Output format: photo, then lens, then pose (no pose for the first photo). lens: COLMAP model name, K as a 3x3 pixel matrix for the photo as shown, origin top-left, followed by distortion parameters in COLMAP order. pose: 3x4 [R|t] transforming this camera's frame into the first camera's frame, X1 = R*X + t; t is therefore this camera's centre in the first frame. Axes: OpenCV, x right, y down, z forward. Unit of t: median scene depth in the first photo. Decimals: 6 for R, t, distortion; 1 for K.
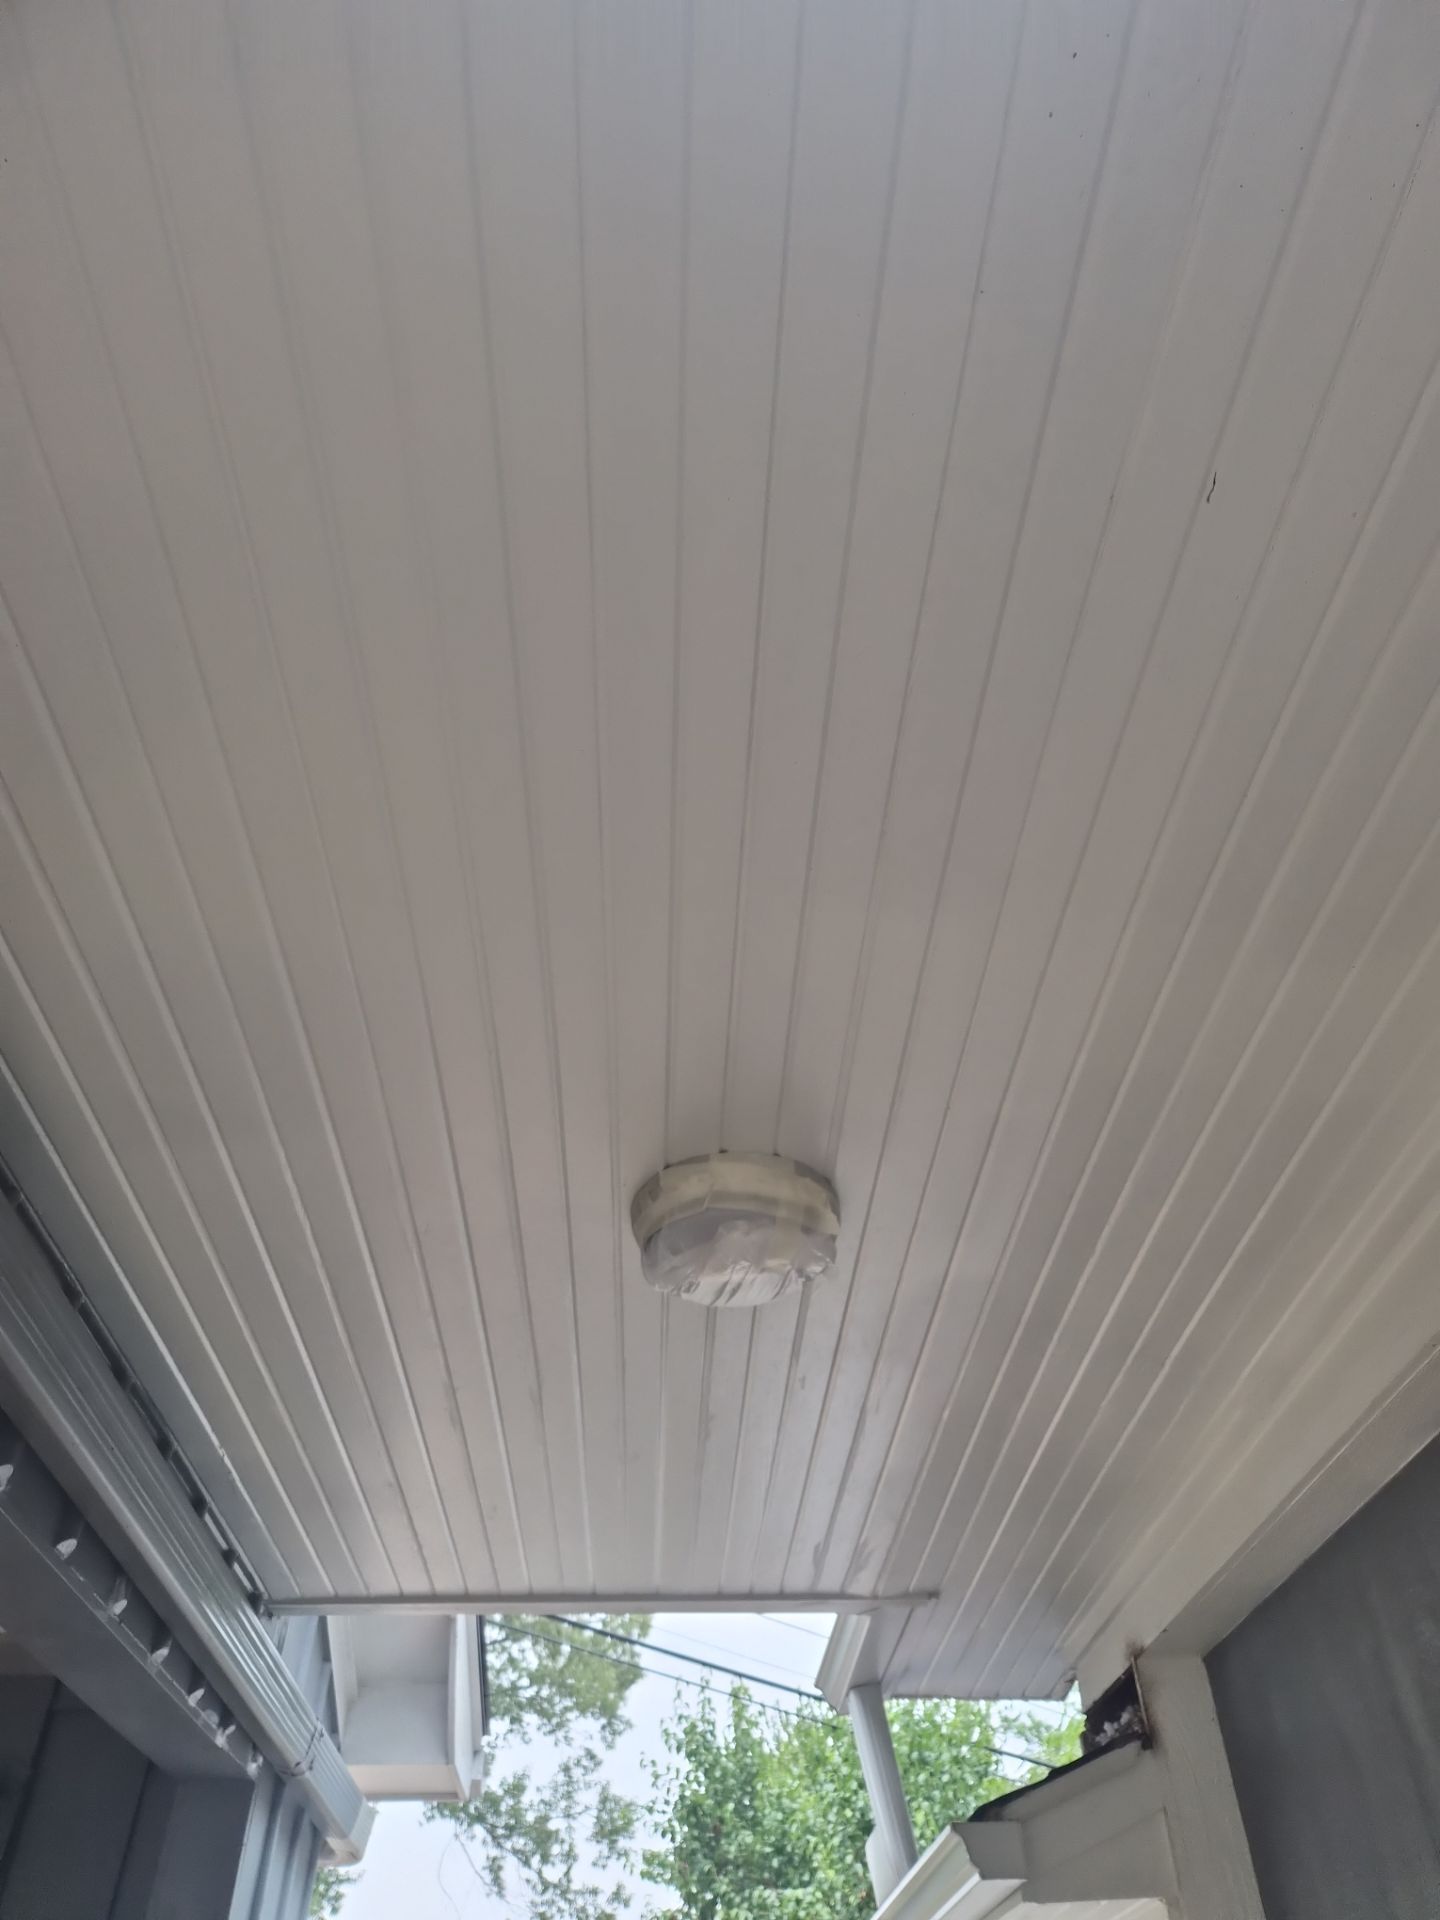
lens RADIAL K [[1312.9, 0, 720.0], [0, 1312.9, 960.0], [0, 0, 1]] dist [0.002046, 0.000956]
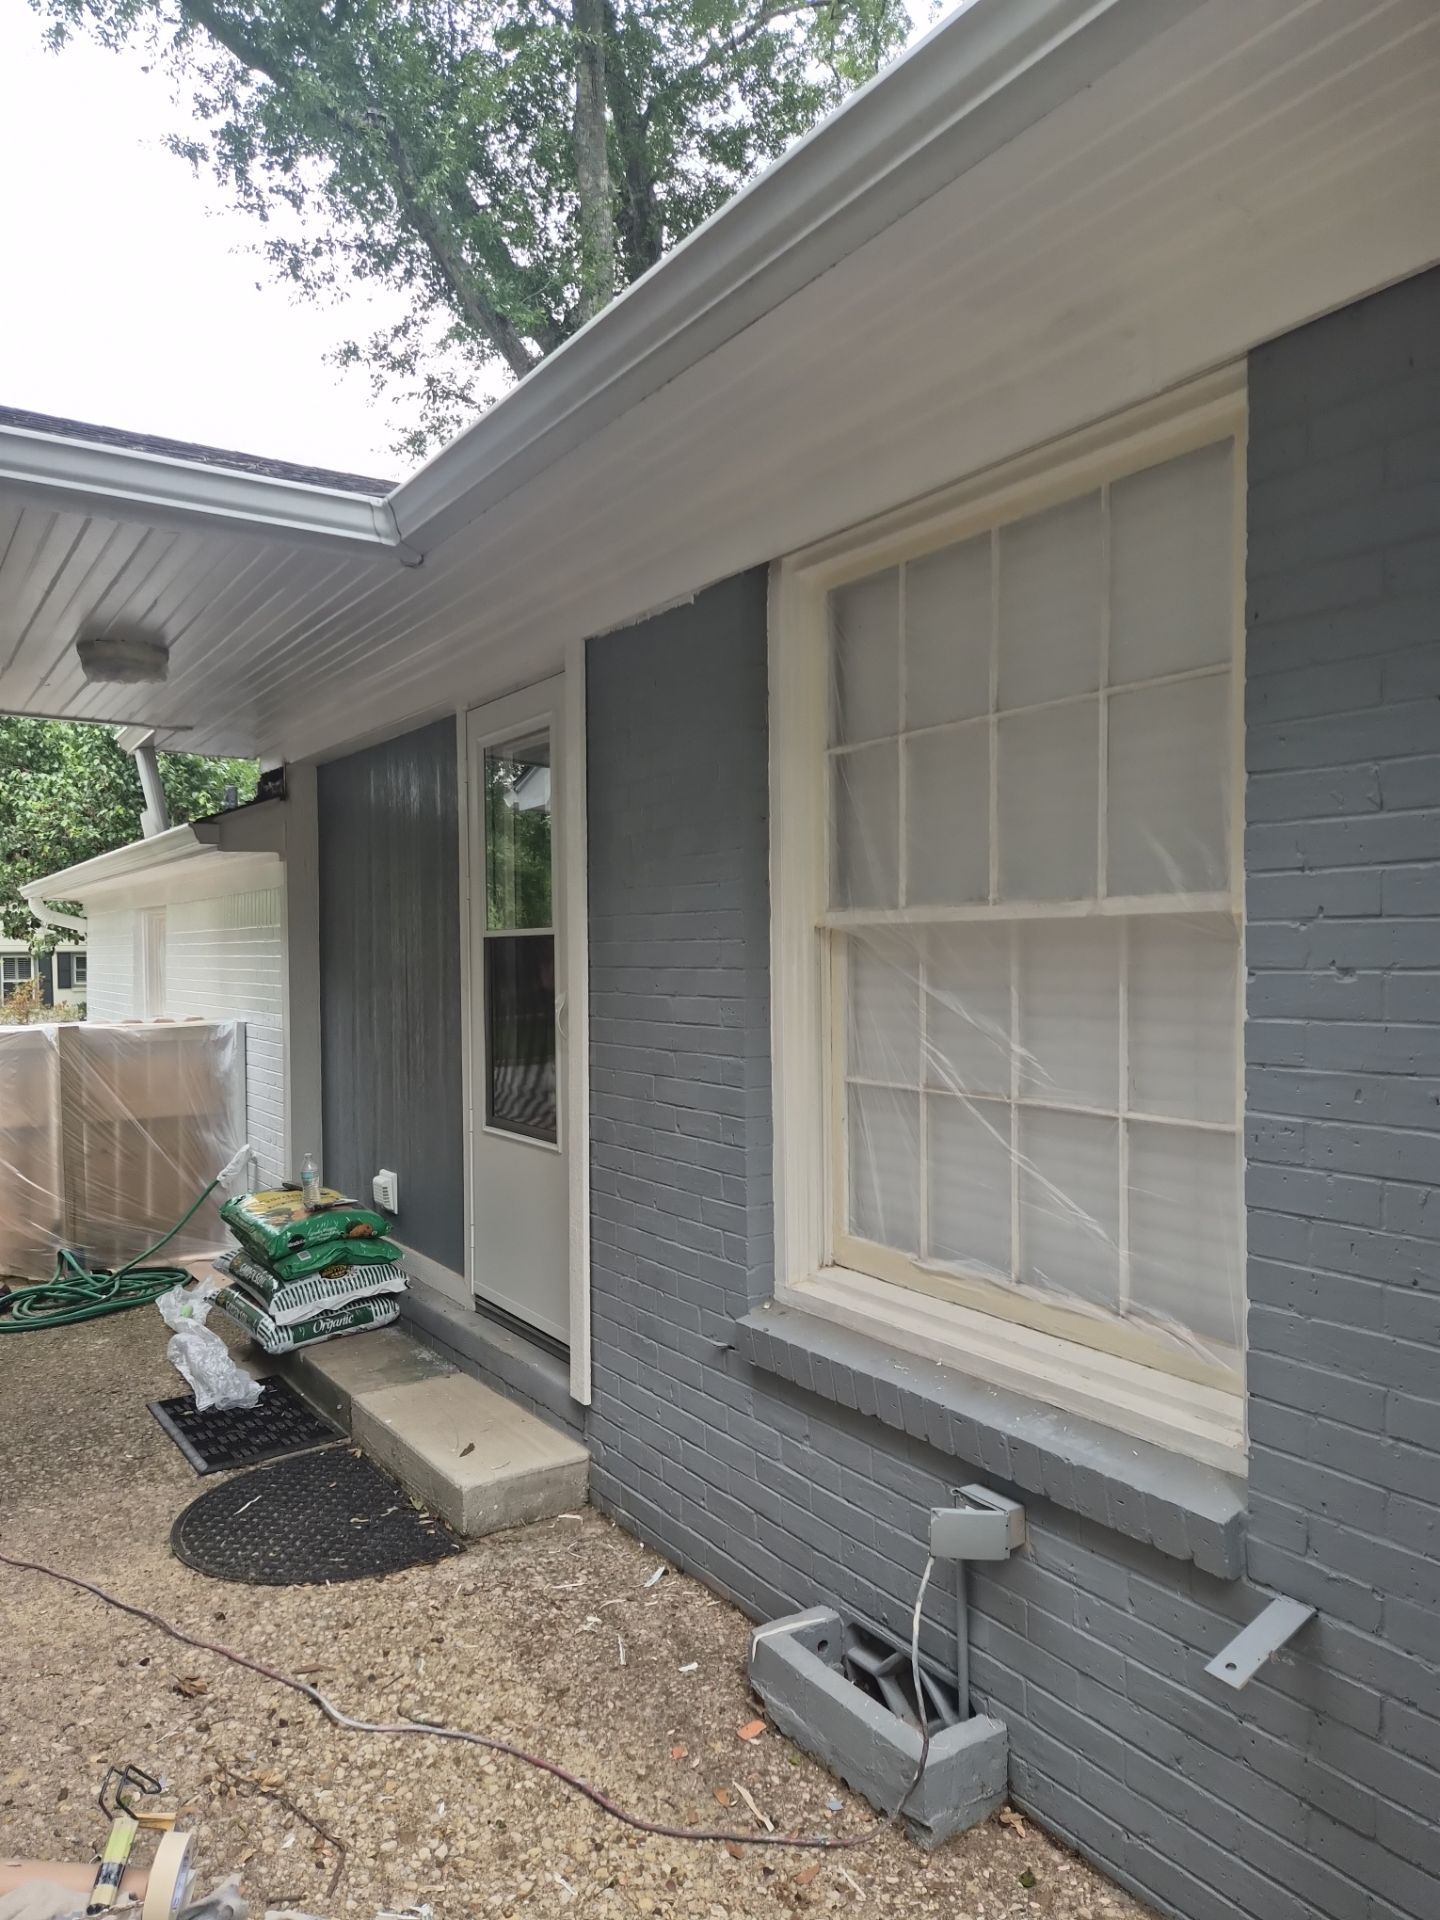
lens RADIAL K [[1312.9, 0, 720.0], [0, 1312.9, 960.0], [0, 0, 1]] dist [0.002046, 0.000956]
pose [[0.857411, -0.016515, 0.514367, -0.050088], [-0.346723, 0.720058, 0.601082, -0.205806], [-0.380301, -0.693717, 0.611660, -0.215913]]
